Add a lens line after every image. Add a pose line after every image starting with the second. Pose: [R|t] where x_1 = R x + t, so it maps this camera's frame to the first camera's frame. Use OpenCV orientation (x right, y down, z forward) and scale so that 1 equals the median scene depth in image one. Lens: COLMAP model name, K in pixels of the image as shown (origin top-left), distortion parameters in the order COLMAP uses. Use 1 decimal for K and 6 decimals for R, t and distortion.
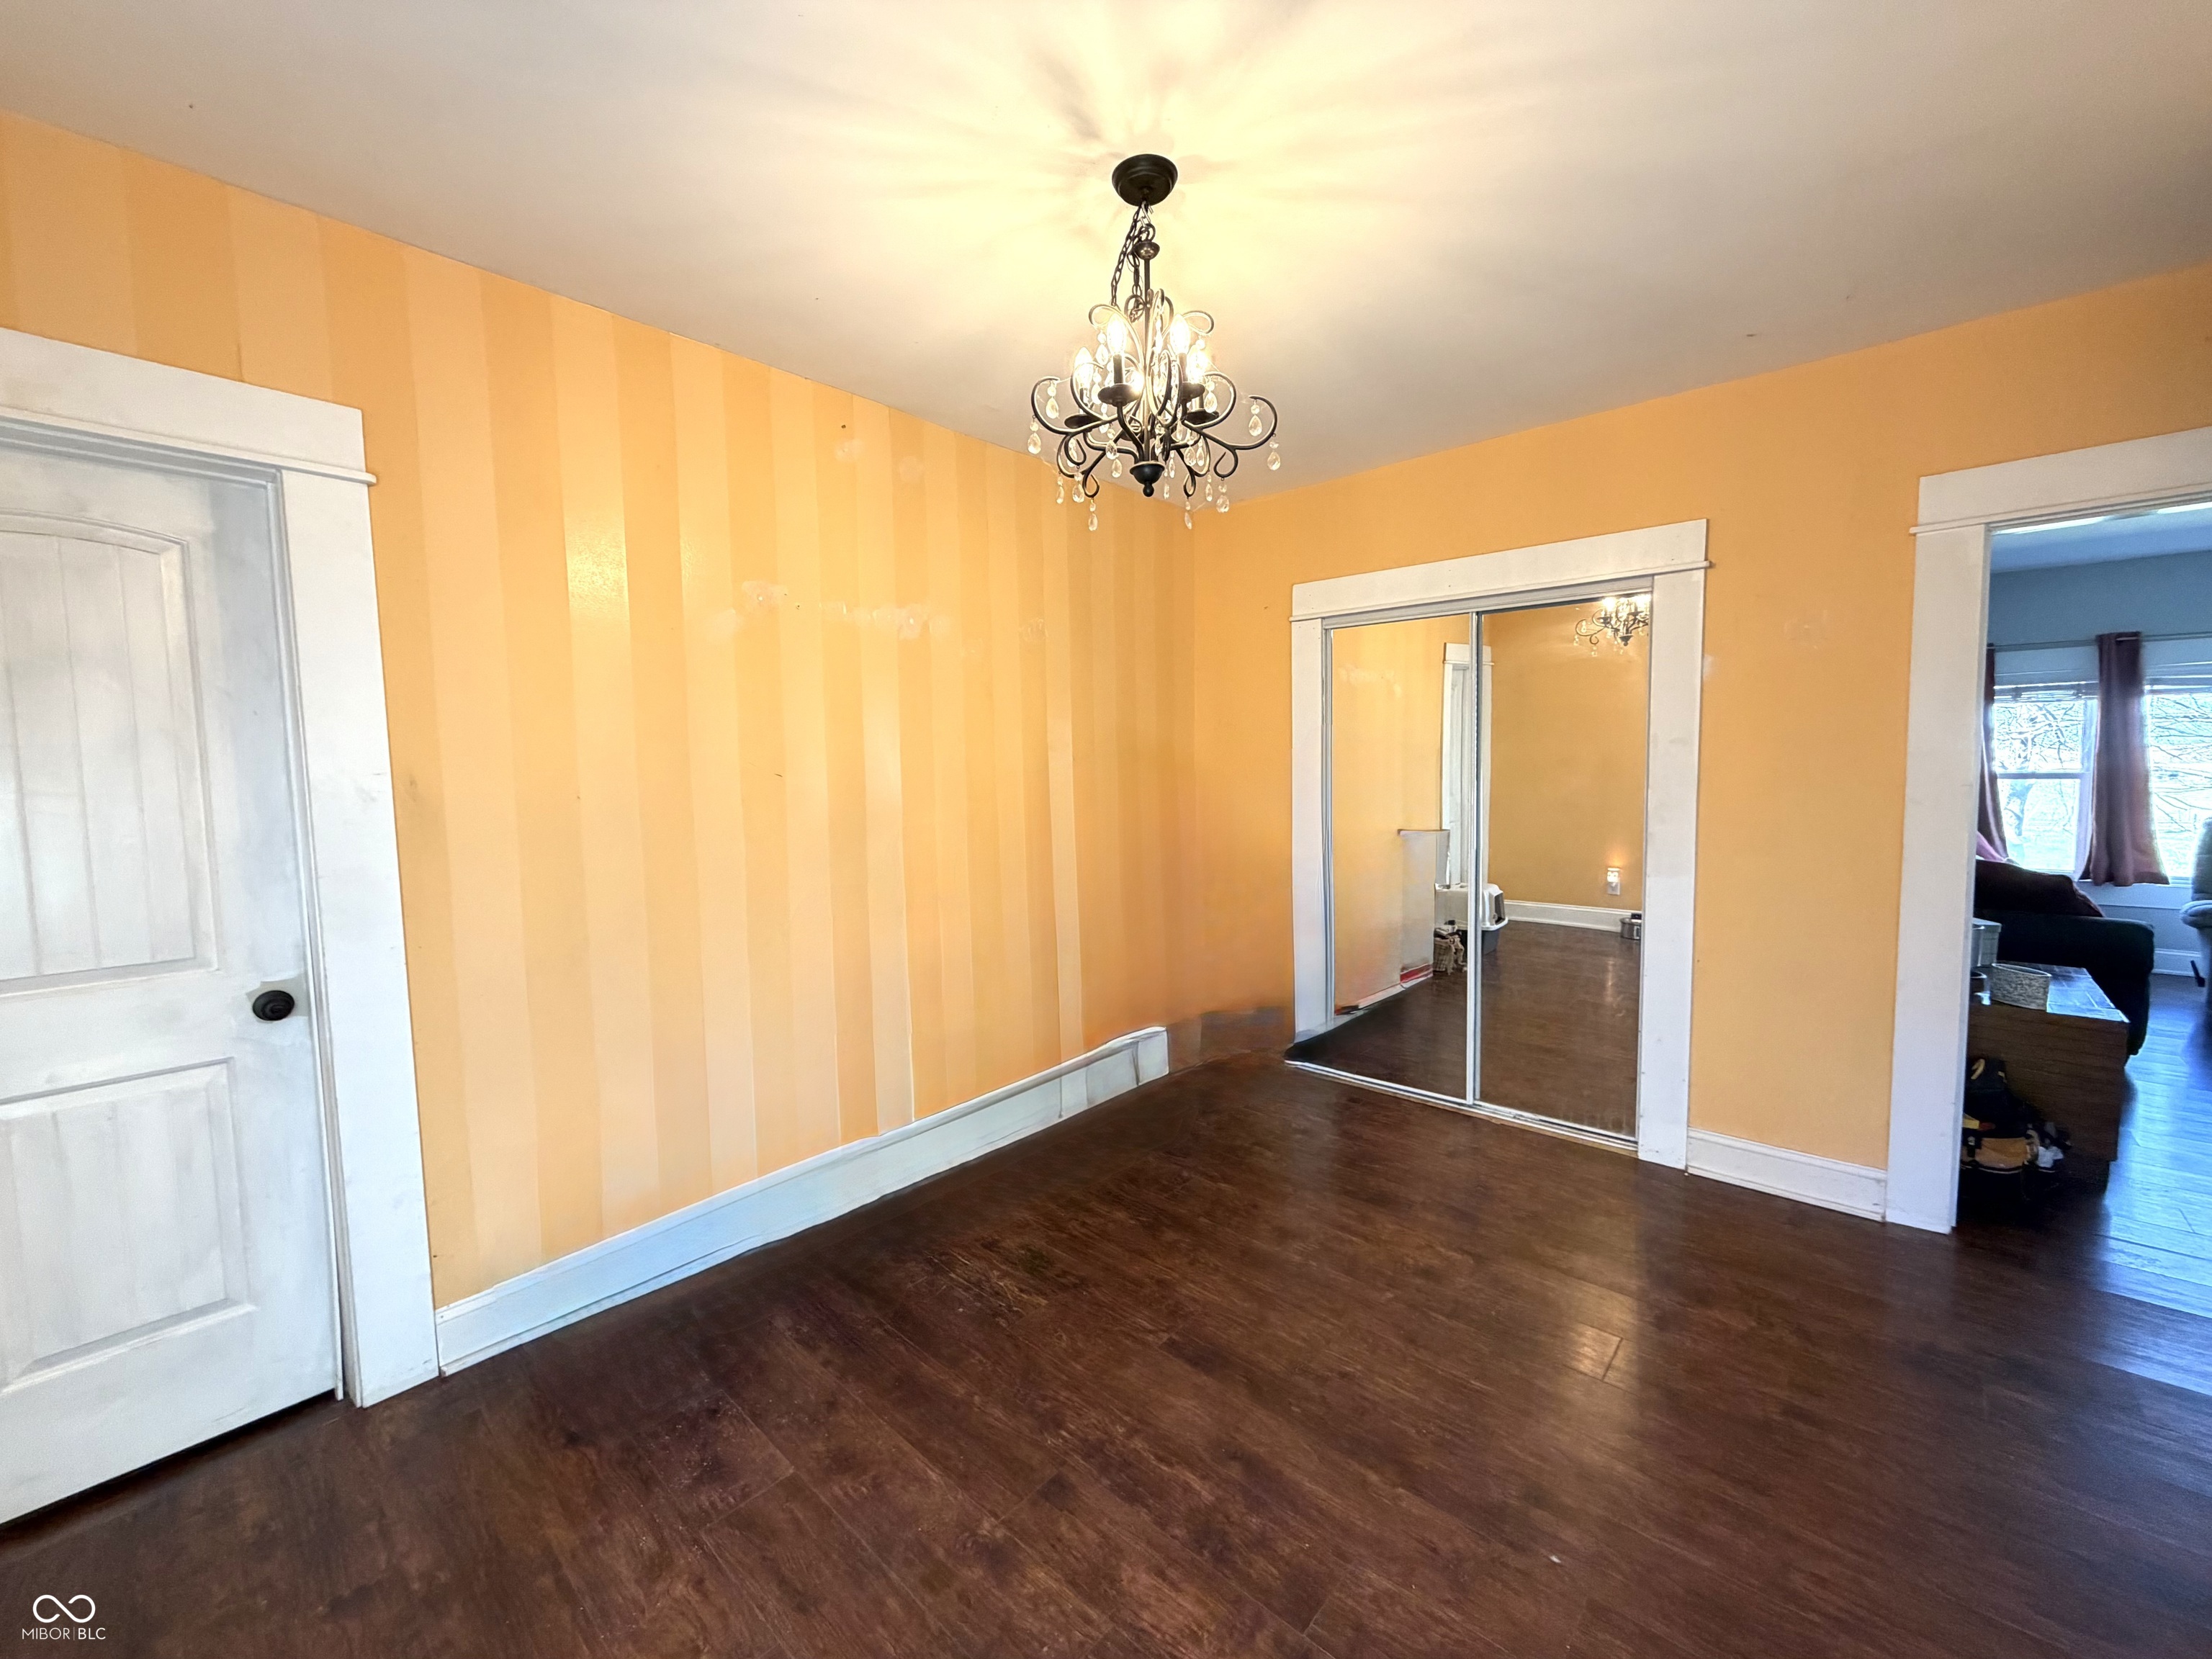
lens RADIAL K [[881.9, 0, 1104.6], [0, 881.9, 839.4], [0, 0, 1]] dist [-0.002308, -0.000387]
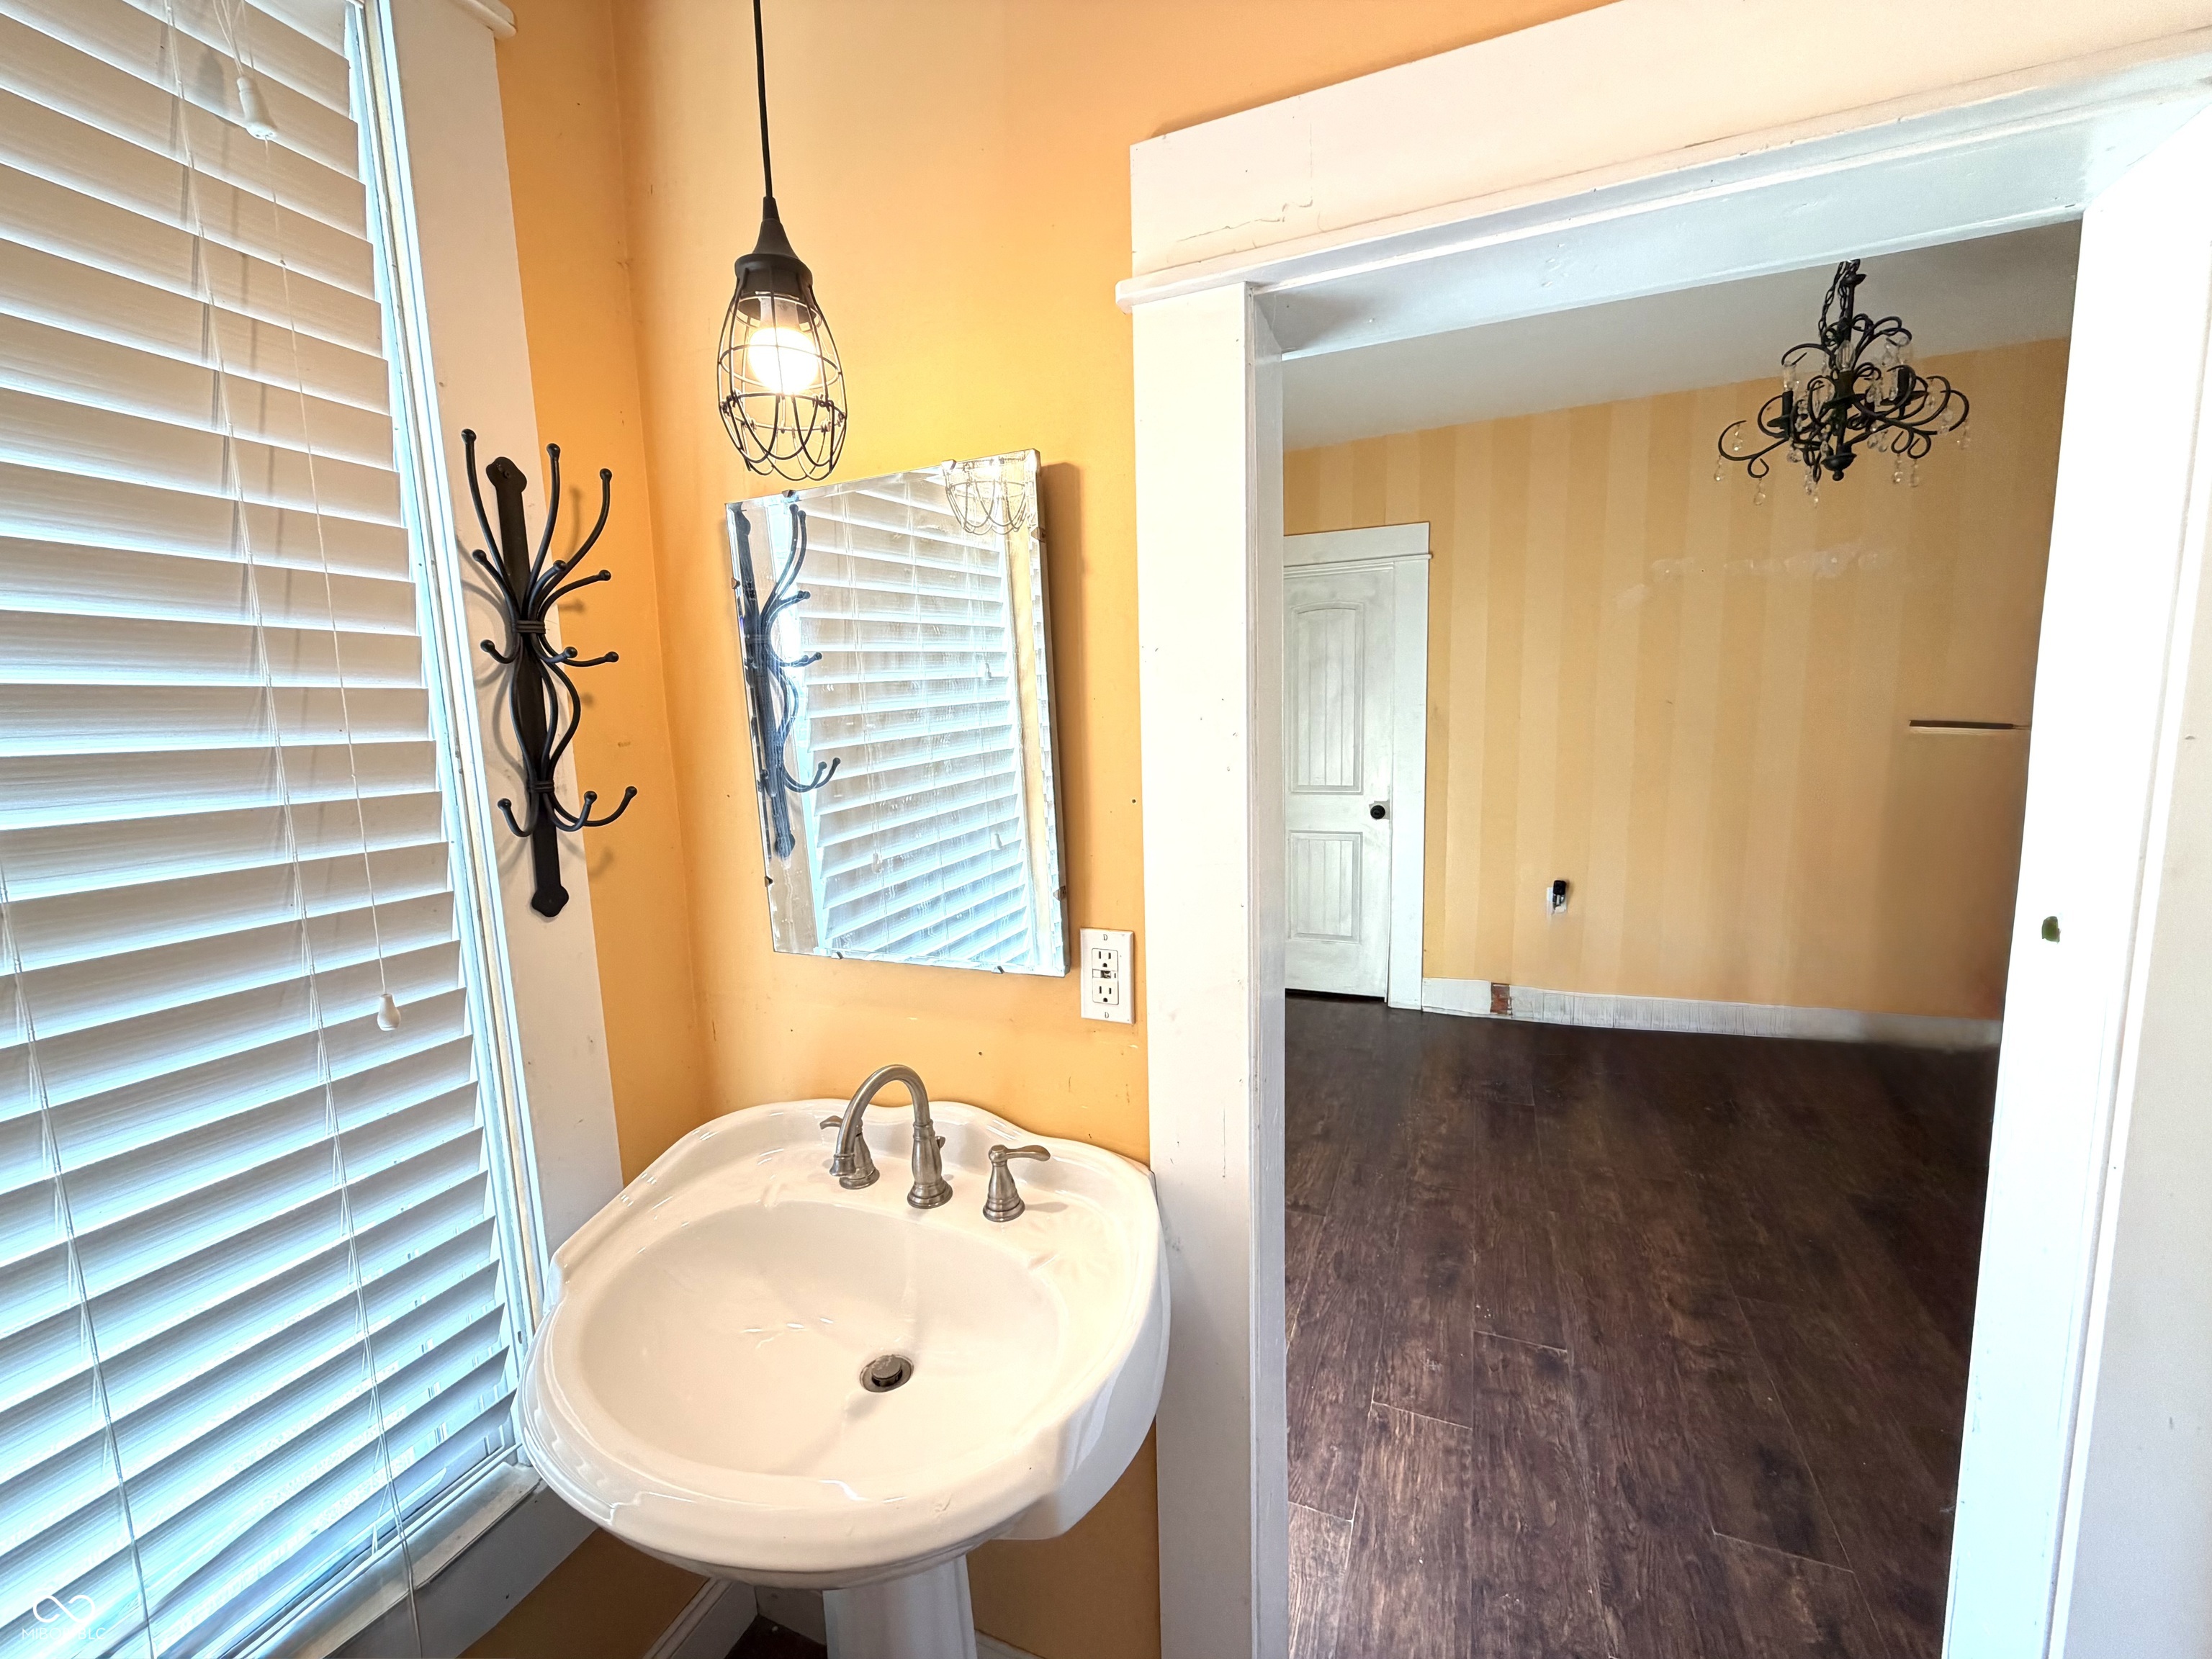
lens RADIAL K [[881.9, 0, 1101.0], [0, 881.9, 830.4], [0, 0, 1]] dist [-0.002308, -0.000387]
pose [[0.332646, 0.128632, -0.934238, 0.887579], [-0.051872, 0.991650, 0.118068, 0.011734], [0.941624, 0.009186, 0.336541, -0.386795]]
